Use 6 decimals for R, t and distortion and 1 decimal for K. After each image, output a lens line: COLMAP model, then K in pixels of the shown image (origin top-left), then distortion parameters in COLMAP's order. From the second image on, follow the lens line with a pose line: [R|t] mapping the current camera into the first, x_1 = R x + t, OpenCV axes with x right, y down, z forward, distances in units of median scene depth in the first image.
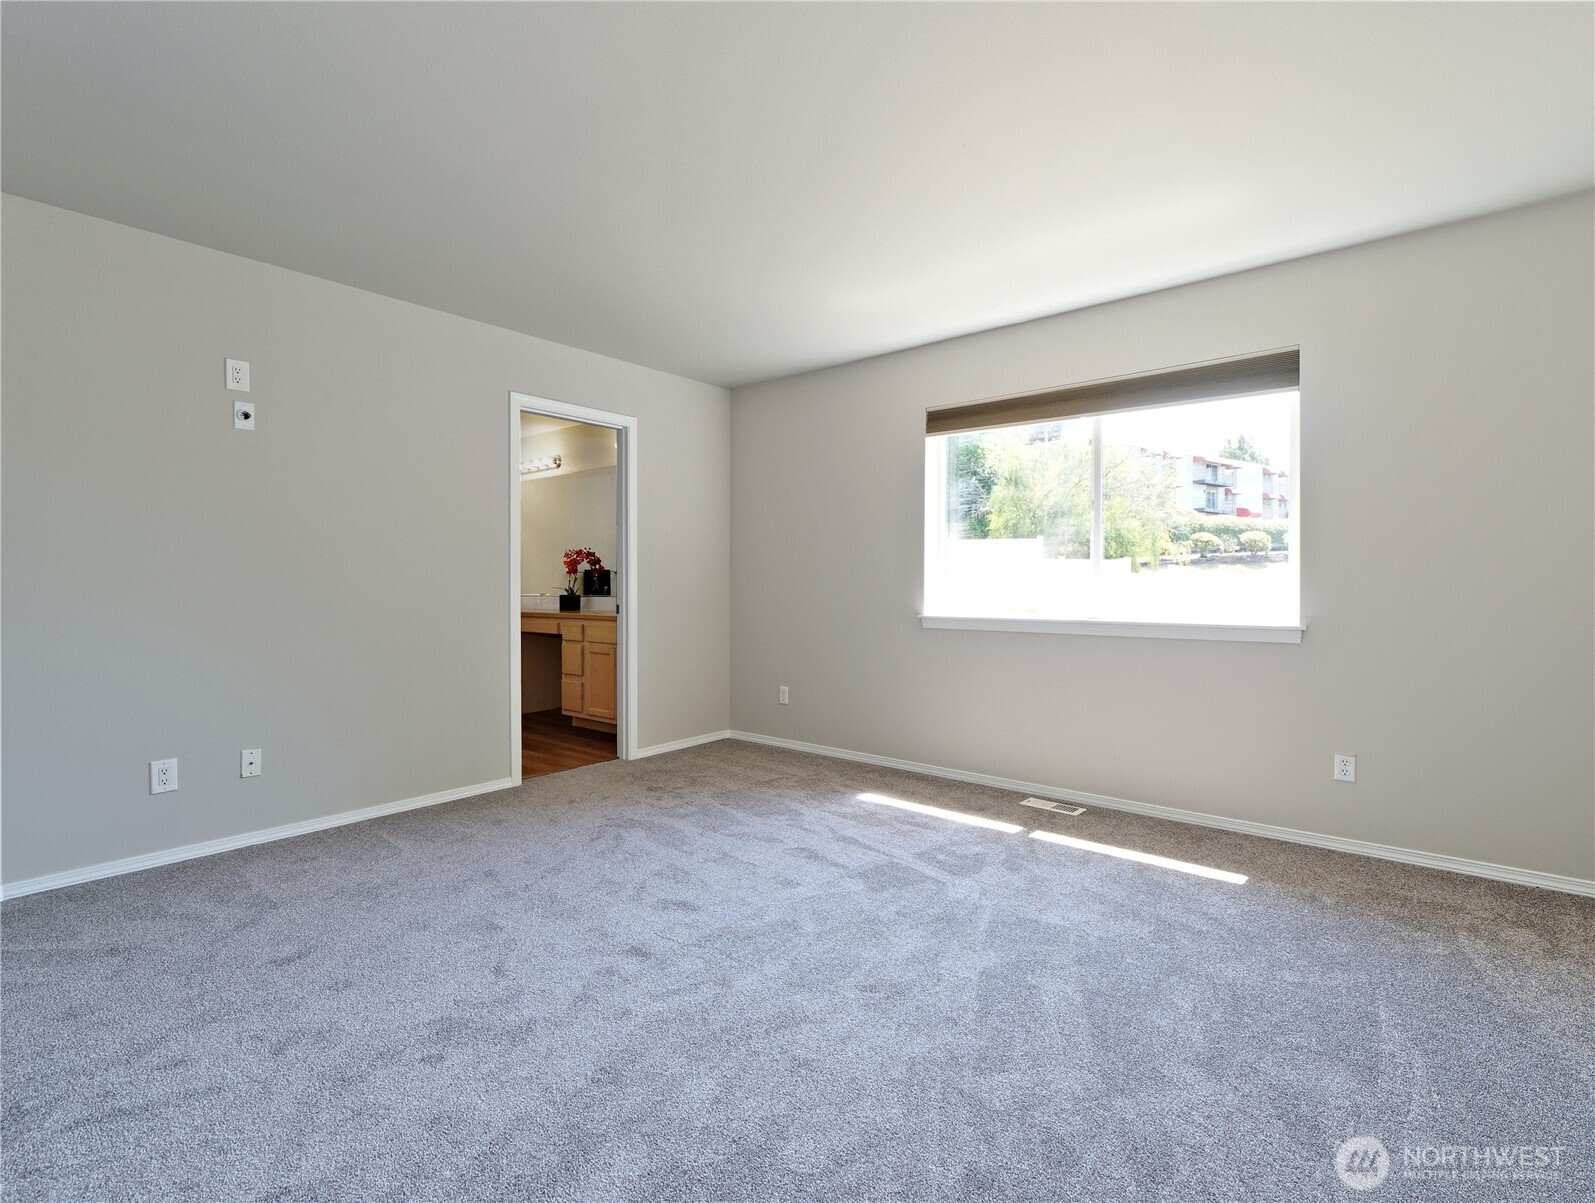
lens RADIAL K [[765.9, 0, 798.6], [0, 765.9, 586.1], [0, 0, 1]] dist [0.001487, -0.000055]
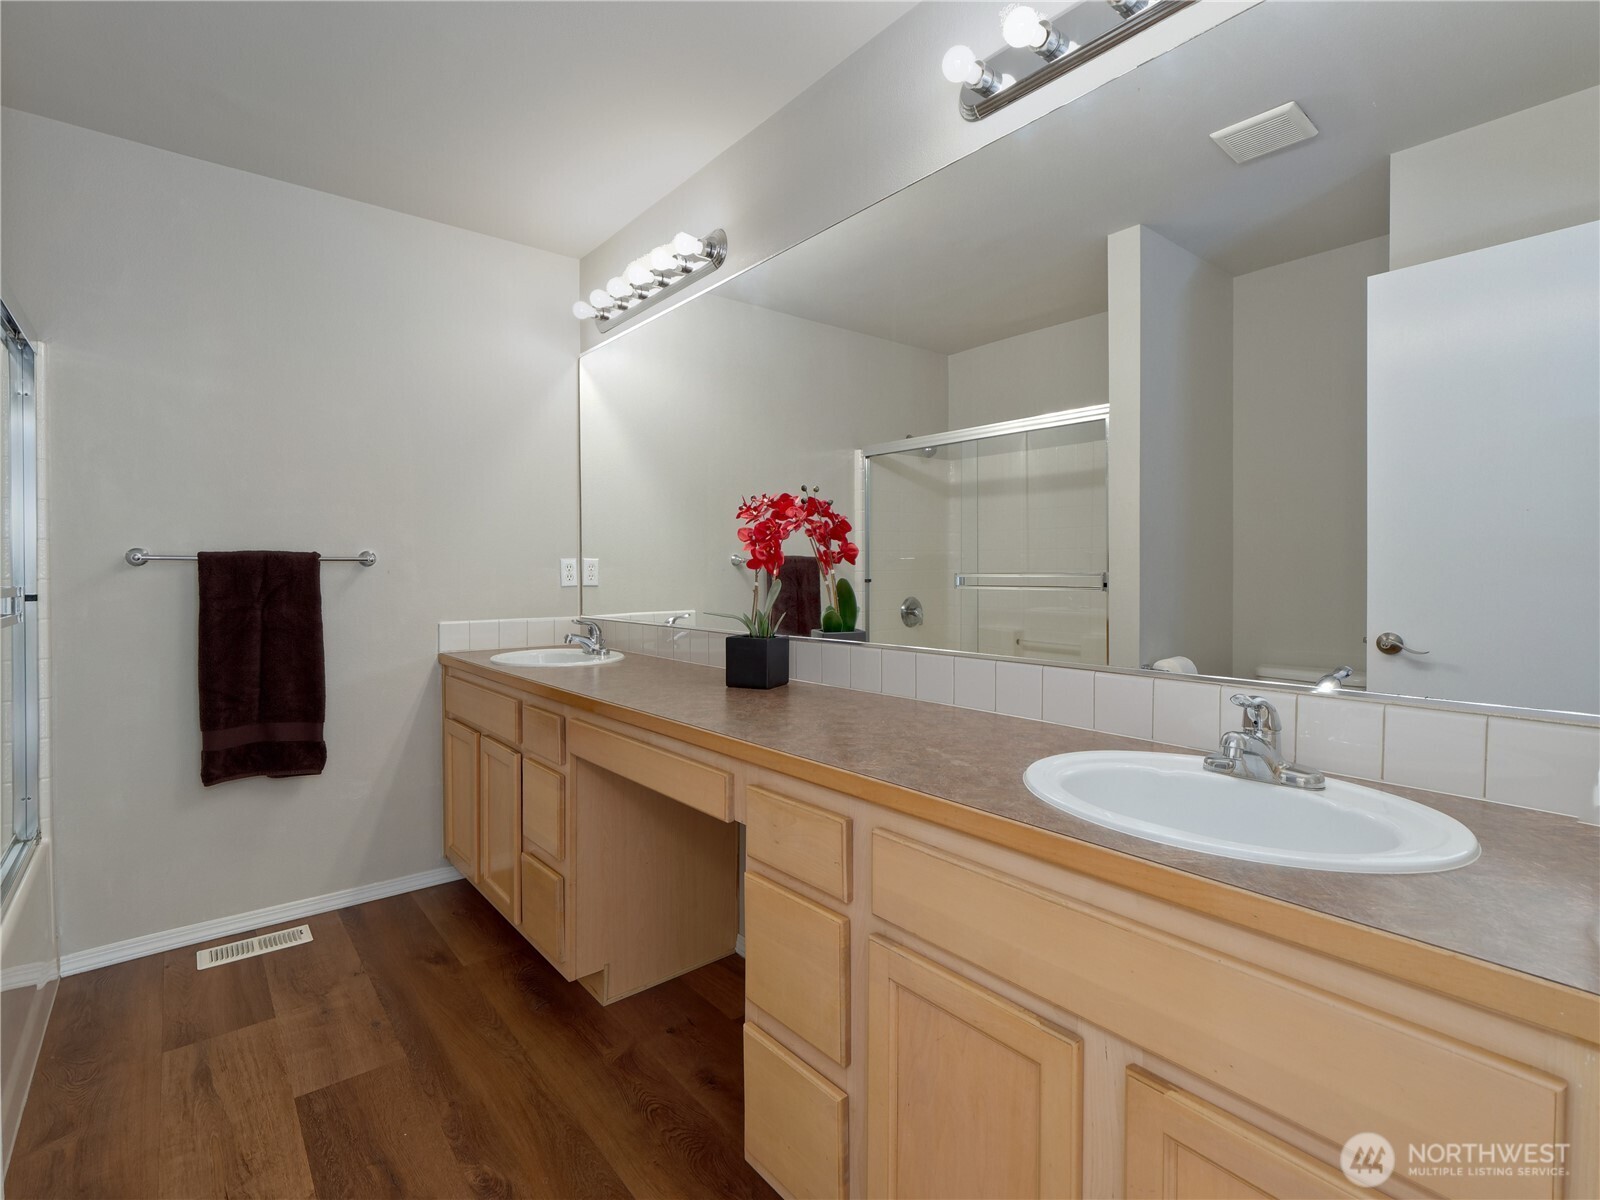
lens RADIAL K [[759.1, 0, 806.6], [0, 759.1, 594.6], [0, 0, 1]] dist [0.000842, -0.000665]
pose [[0.985756, 0.009015, -0.167941, -0.221855], [-0.002780, 0.999299, 0.037324, -0.016827], [0.168160, -0.036326, 0.985090, 0.681633]]
